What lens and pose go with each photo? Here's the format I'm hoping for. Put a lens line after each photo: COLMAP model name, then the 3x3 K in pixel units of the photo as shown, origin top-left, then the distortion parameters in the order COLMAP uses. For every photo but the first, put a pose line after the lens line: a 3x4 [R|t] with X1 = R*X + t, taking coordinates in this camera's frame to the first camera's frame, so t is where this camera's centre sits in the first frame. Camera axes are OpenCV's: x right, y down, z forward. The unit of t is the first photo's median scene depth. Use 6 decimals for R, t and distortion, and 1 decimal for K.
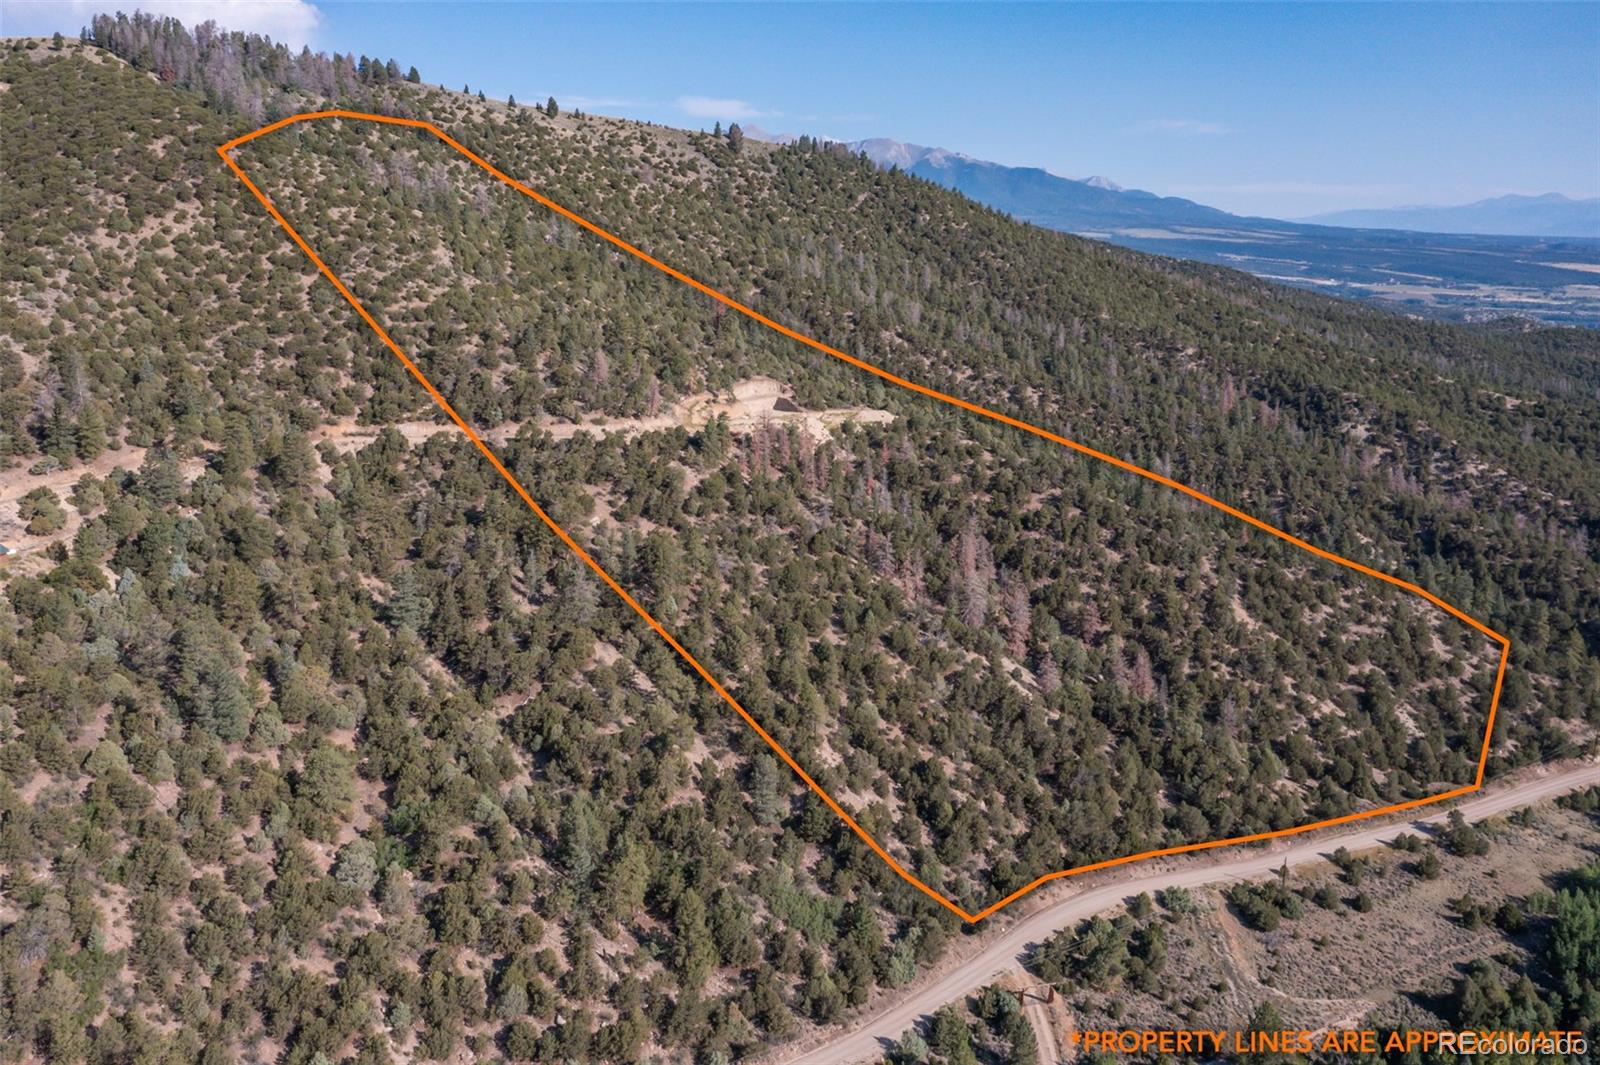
lens RADIAL K [[1267.0, 0, 800.0], [0, 1267.0, 532.5], [0, 0, 1]] dist [-0.017674, 0.010367]
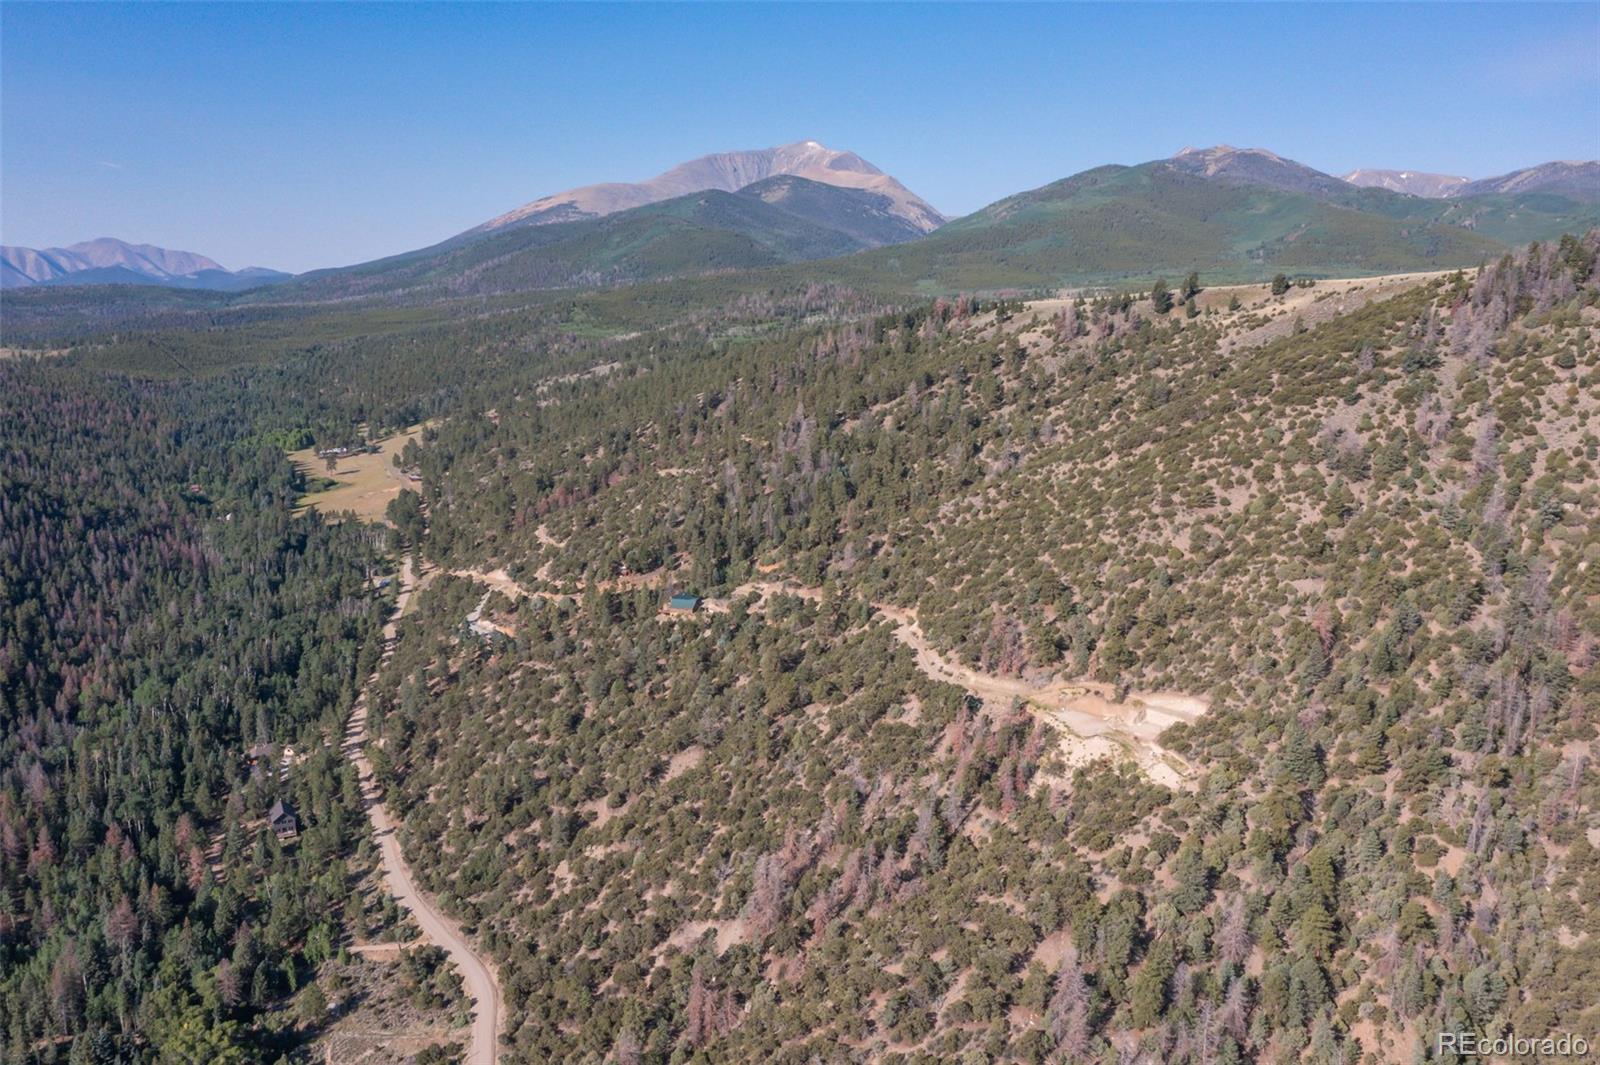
lens RADIAL K [[1268.6, 0, 800.0], [0, 1268.6, 532.5], [0, 0, 1]] dist [-0.014464, 0.013499]
pose [[-0.182856, 0.178895, -0.966727, 0.897997], [-0.210336, 0.953420, 0.216218, -0.378648], [0.960376, 0.242874, -0.136710, 0.833524]]
